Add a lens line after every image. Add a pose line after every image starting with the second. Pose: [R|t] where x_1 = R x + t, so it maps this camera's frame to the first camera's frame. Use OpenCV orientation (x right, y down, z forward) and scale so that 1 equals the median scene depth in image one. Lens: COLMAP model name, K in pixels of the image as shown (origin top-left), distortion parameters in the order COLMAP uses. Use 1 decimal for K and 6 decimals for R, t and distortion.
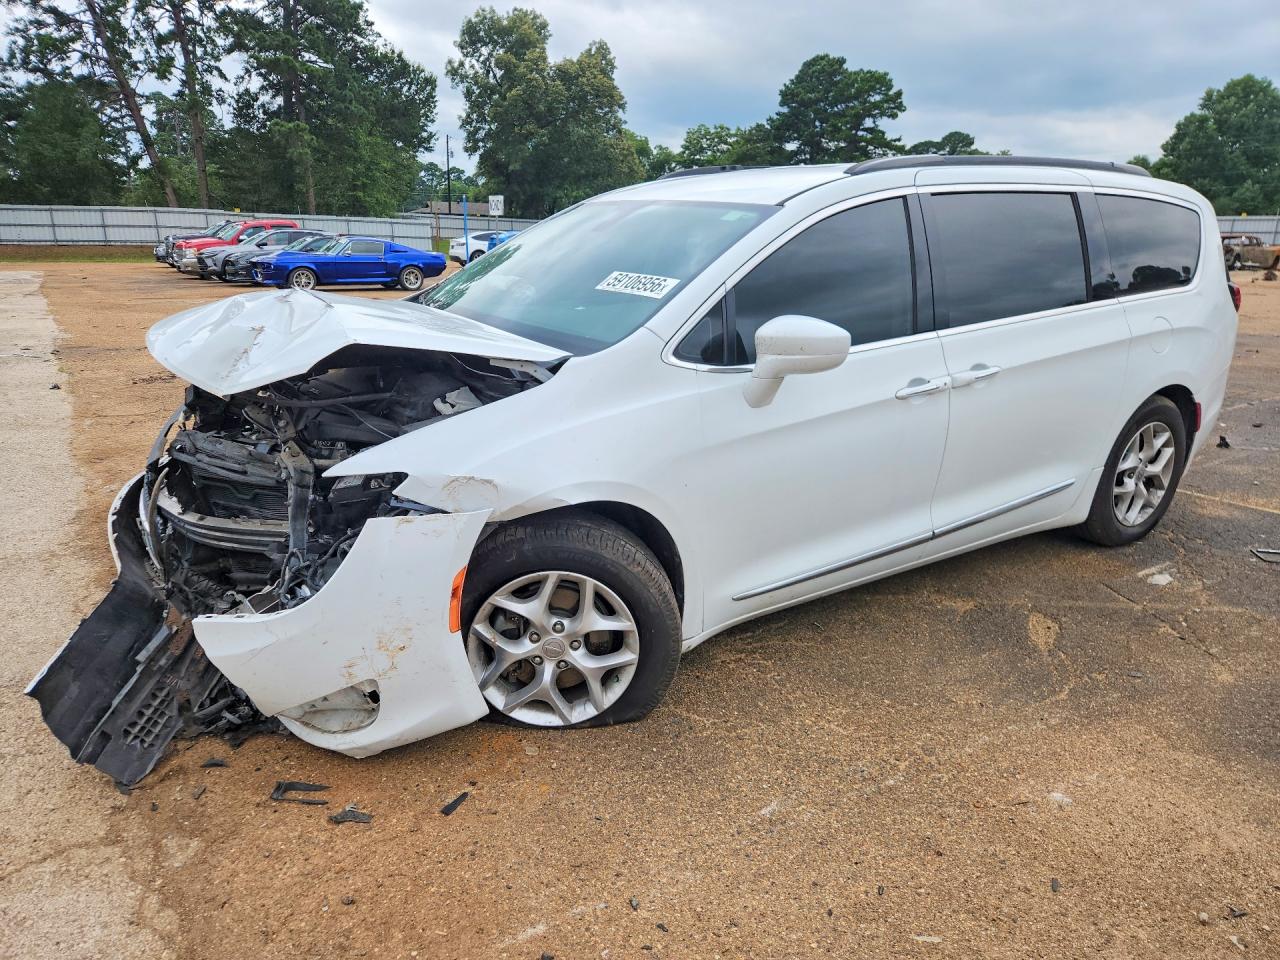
lens RADIAL K [[874.0, 0, 630.4], [0, 874.0, 480.1], [0, 0, 1]] dist [0.043892, -0.033262]
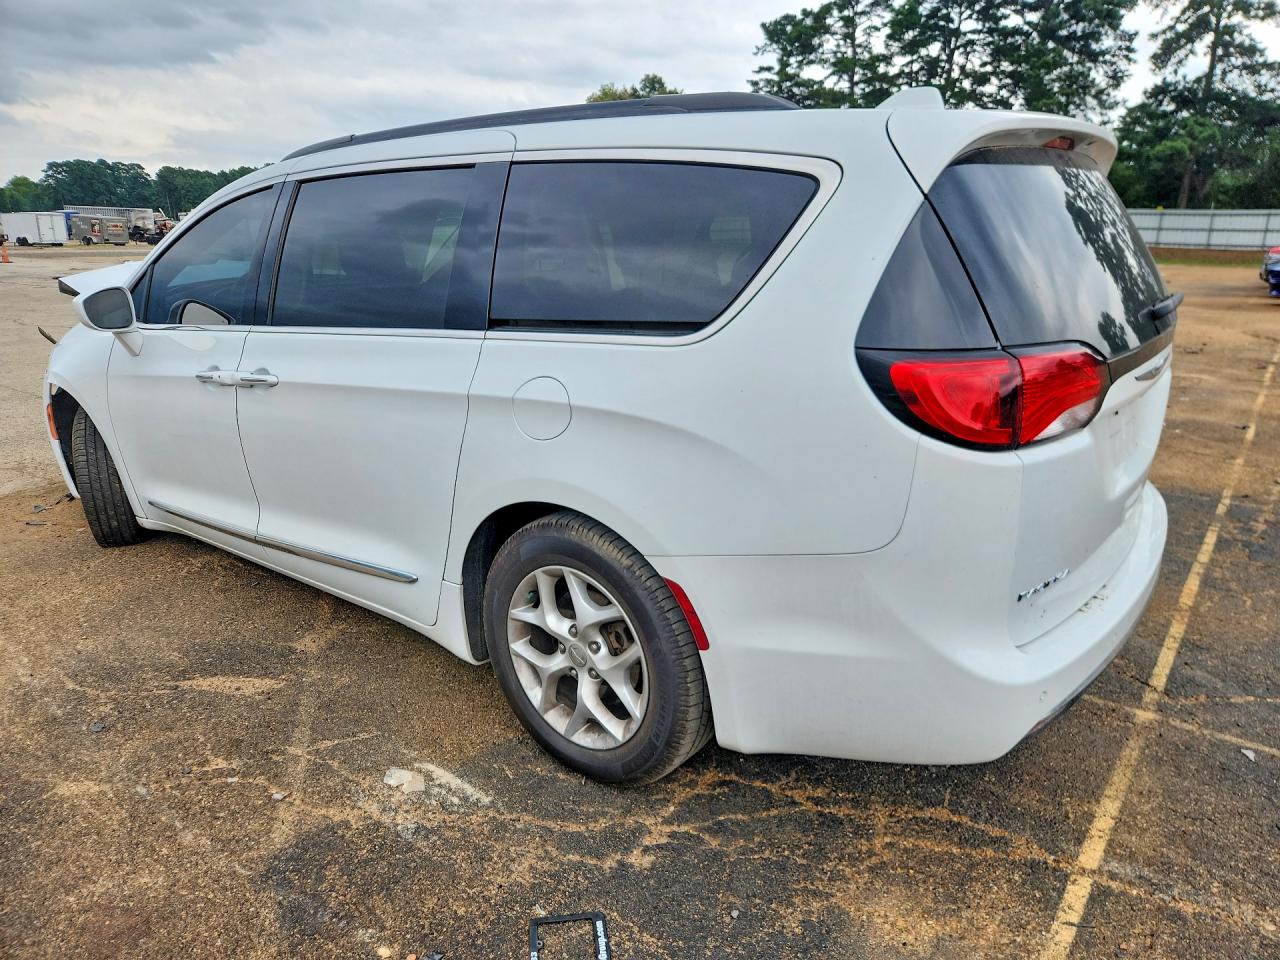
lens RADIAL K [[874.0, 0, 629.4], [0, 874.0, 486.2], [0, 0, 1]] dist [0.043892, -0.033262]
pose [[0.326703, 0.269413, -0.905915, 1.140528], [-0.269268, 0.945320, 0.184025, -0.236594], [0.905958, 0.183813, 0.381383, 0.857322]]
